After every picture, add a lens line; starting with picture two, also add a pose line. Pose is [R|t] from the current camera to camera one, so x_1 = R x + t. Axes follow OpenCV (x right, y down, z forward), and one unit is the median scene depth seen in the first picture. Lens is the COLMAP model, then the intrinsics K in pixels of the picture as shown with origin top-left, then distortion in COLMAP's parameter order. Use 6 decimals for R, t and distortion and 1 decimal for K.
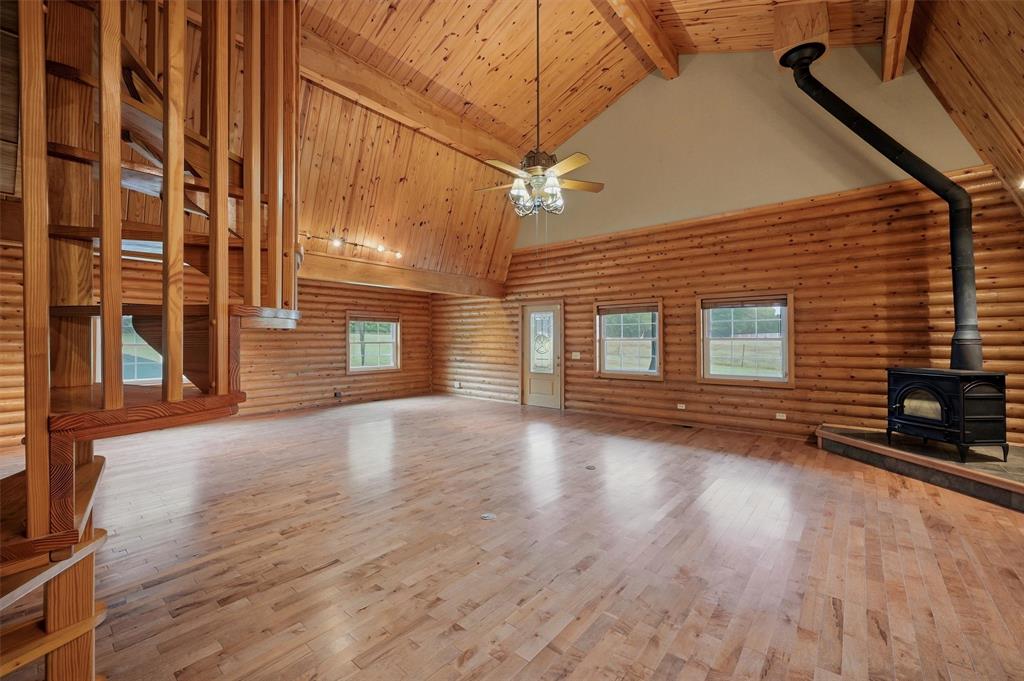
lens RADIAL K [[412.3, 0, 516.5], [0, 412.3, 336.0], [0, 0, 1]] dist [-0.000629, -0.000143]
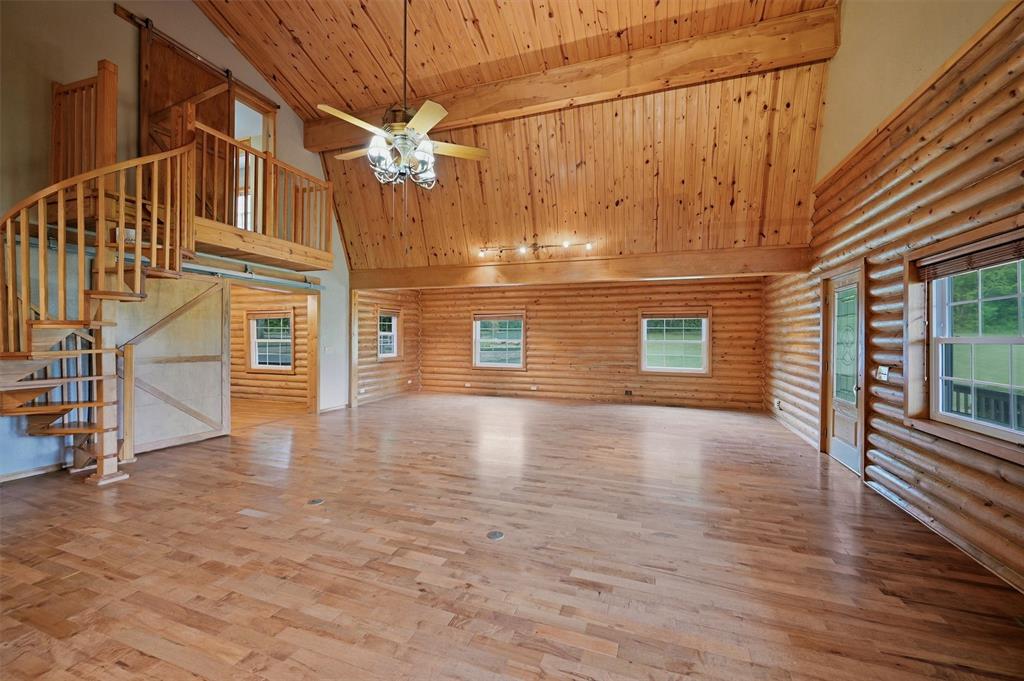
lens RADIAL K [[402.7, 0, 517.8], [0, 402.7, 339.4], [0, 0, 1]] dist [-0.001699, -0.000557]
pose [[0.348046, 0.007270, -0.937449, 0.515527], [0.000872, 0.999967, 0.008079, 0.005983], [0.937477, -0.003630, 0.348028, 0.540545]]
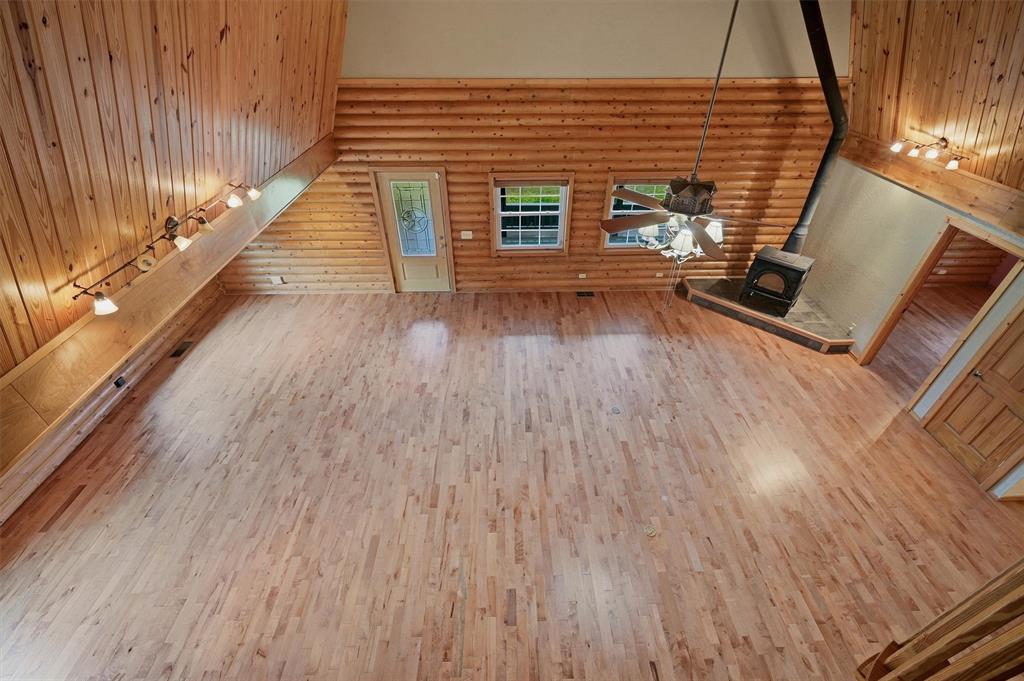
lens RADIAL K [[432.0, 0, 513.0], [0, 432.0, 338.7], [0, 0, 1]] dist [-0.003482, -0.000762]
pose [[0.755938, -0.394464, 0.522452, -0.401555], [-0.007308, 0.792937, 0.609260, -0.392433], [-0.654603, -0.464380, 0.596528, 0.365834]]
